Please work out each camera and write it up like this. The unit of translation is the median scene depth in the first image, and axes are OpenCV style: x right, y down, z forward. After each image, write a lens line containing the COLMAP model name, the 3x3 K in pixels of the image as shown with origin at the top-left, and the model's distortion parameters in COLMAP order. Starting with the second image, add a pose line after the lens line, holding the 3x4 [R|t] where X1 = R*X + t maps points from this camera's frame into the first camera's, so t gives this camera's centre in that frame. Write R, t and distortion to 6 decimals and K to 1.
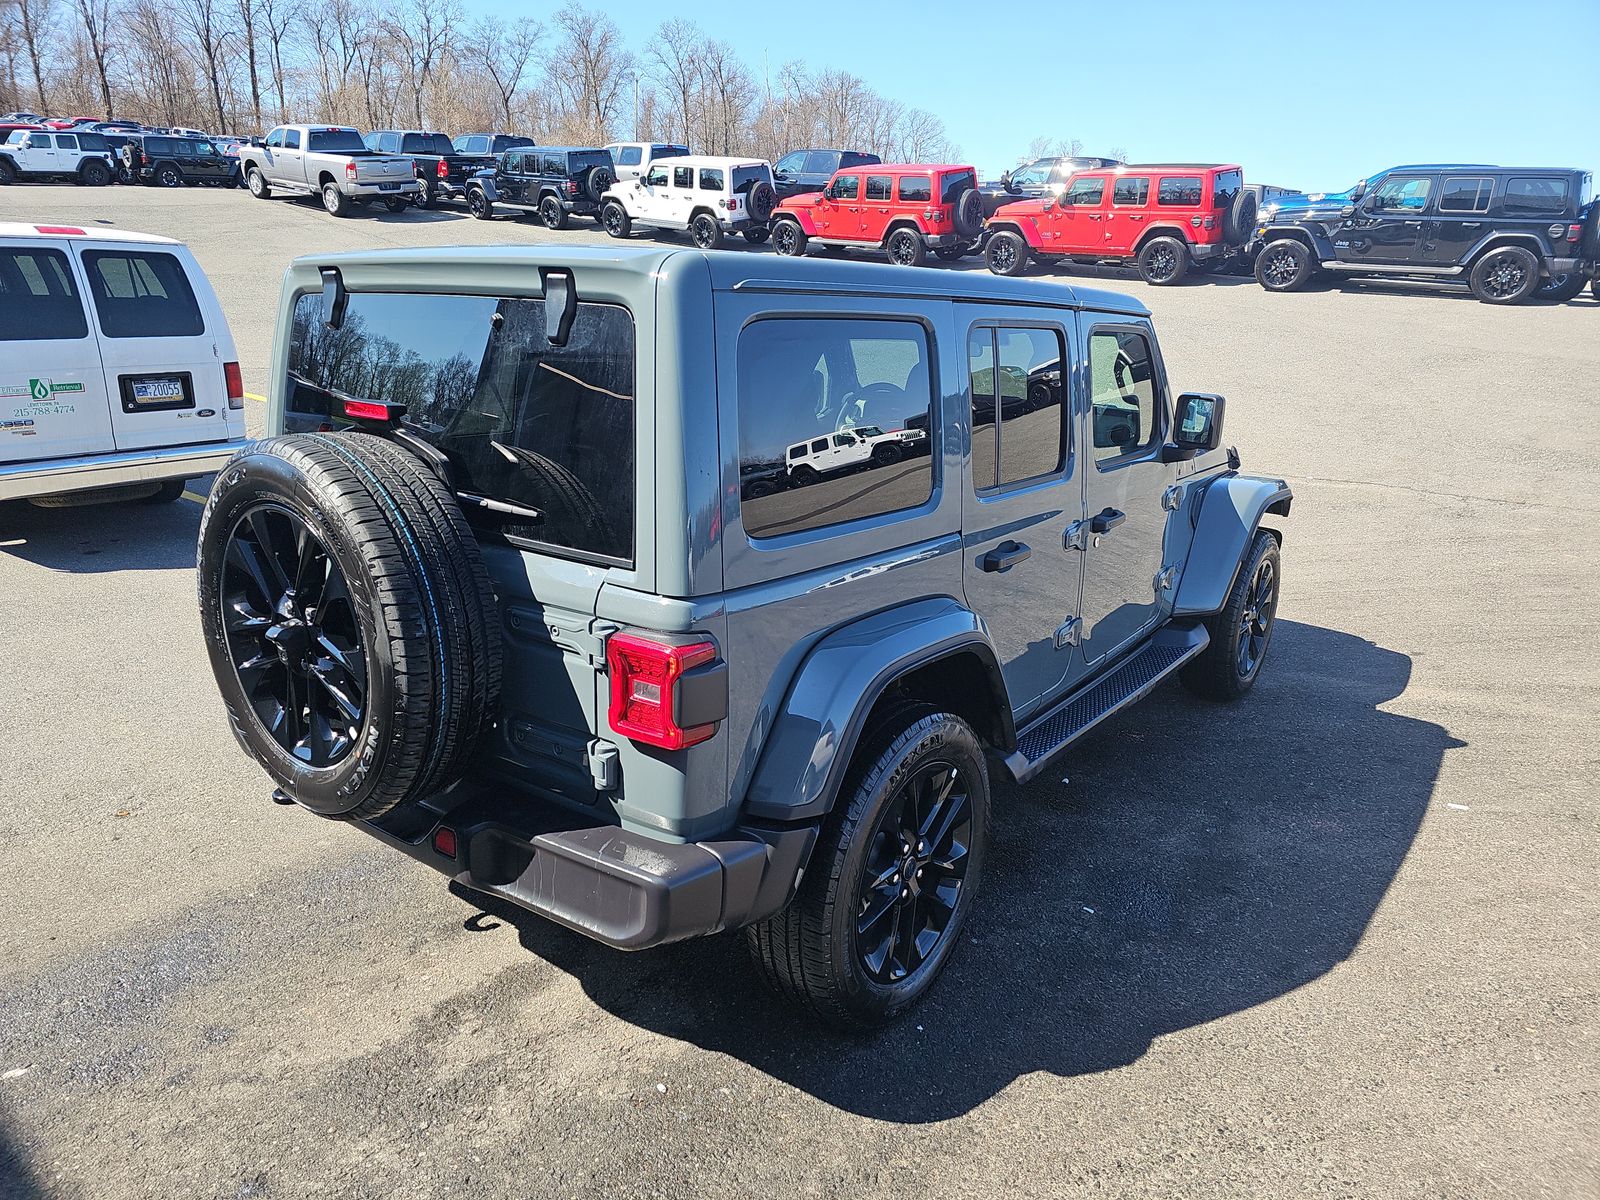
lens RADIAL K [[1081.1, 0, 797.9], [0, 1081.1, 611.9], [0, 0, 1]] dist [0.041130, -0.000105]
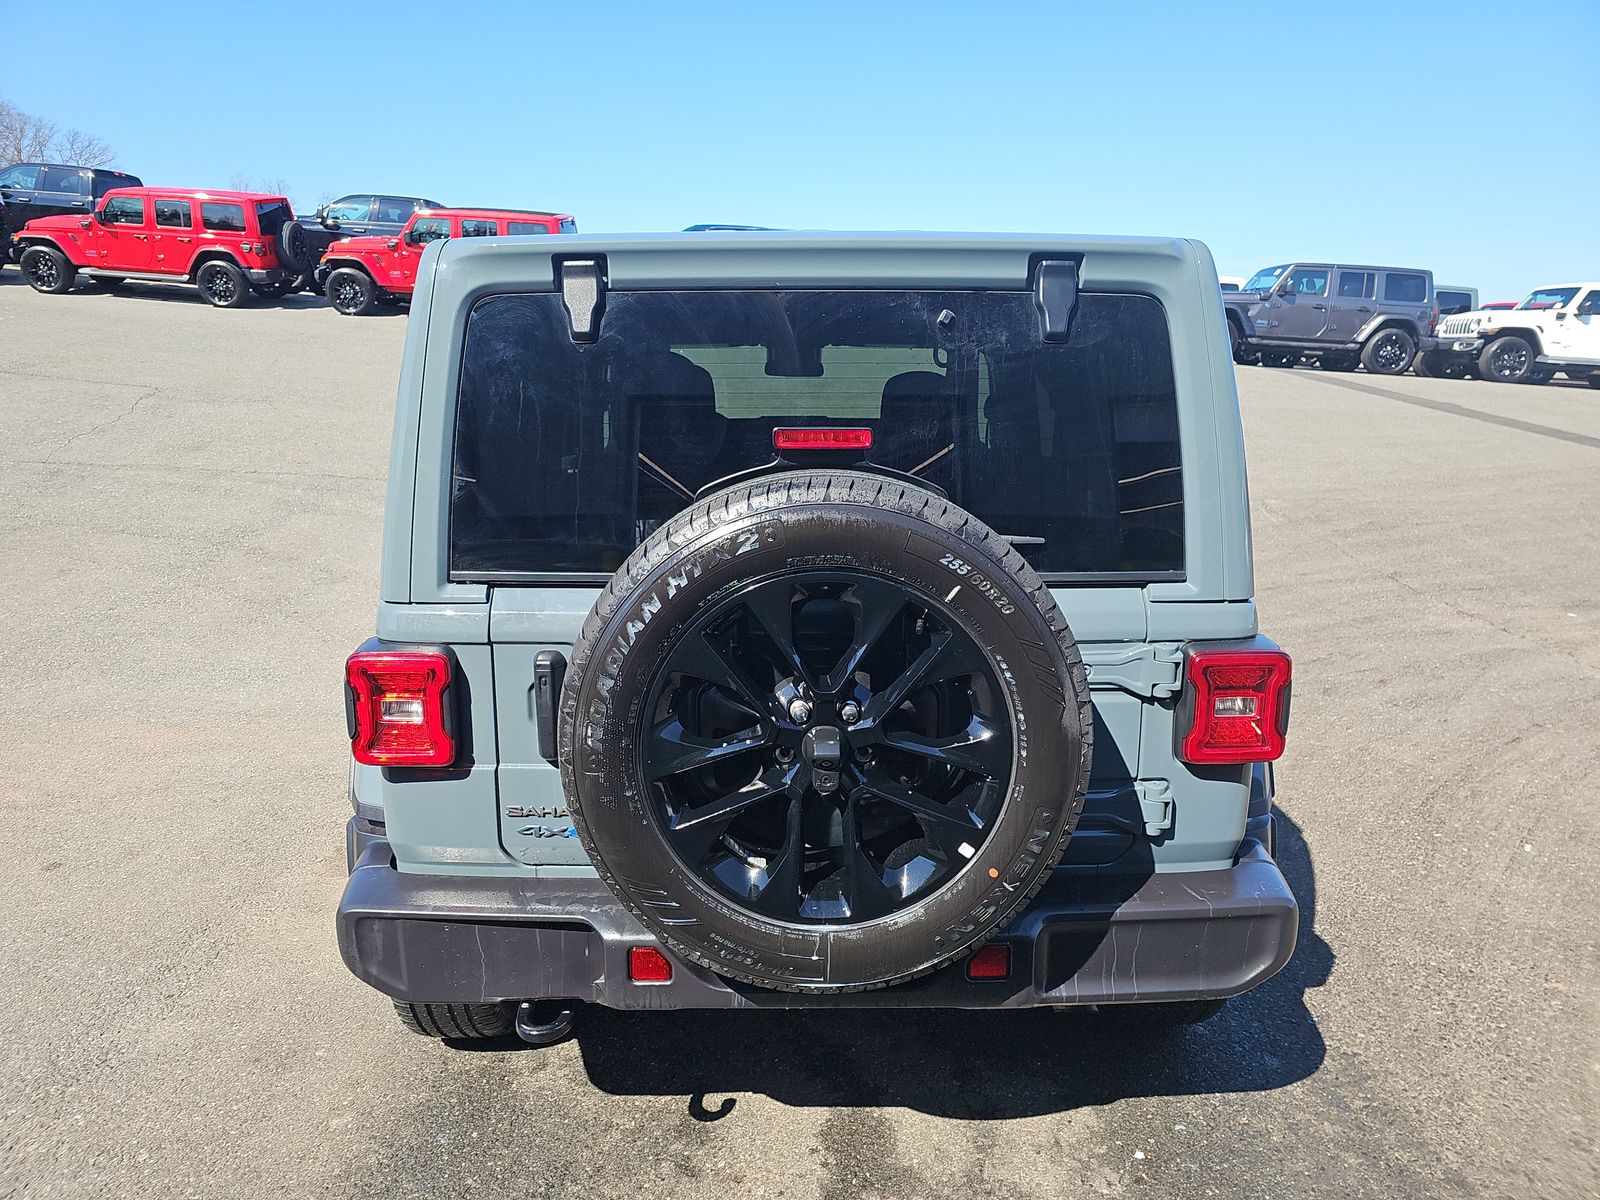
lens RADIAL K [[1091.9, 0, 800.0], [0, 1091.9, 600.0], [0, 0, 1]] dist [0.005354, -0.005085]
pose [[0.781994, -0.153421, 0.604108, -0.109109], [0.183643, 0.982921, 0.011907, -0.010657], [-0.595618, 0.101629, 0.796813, 0.052187]]
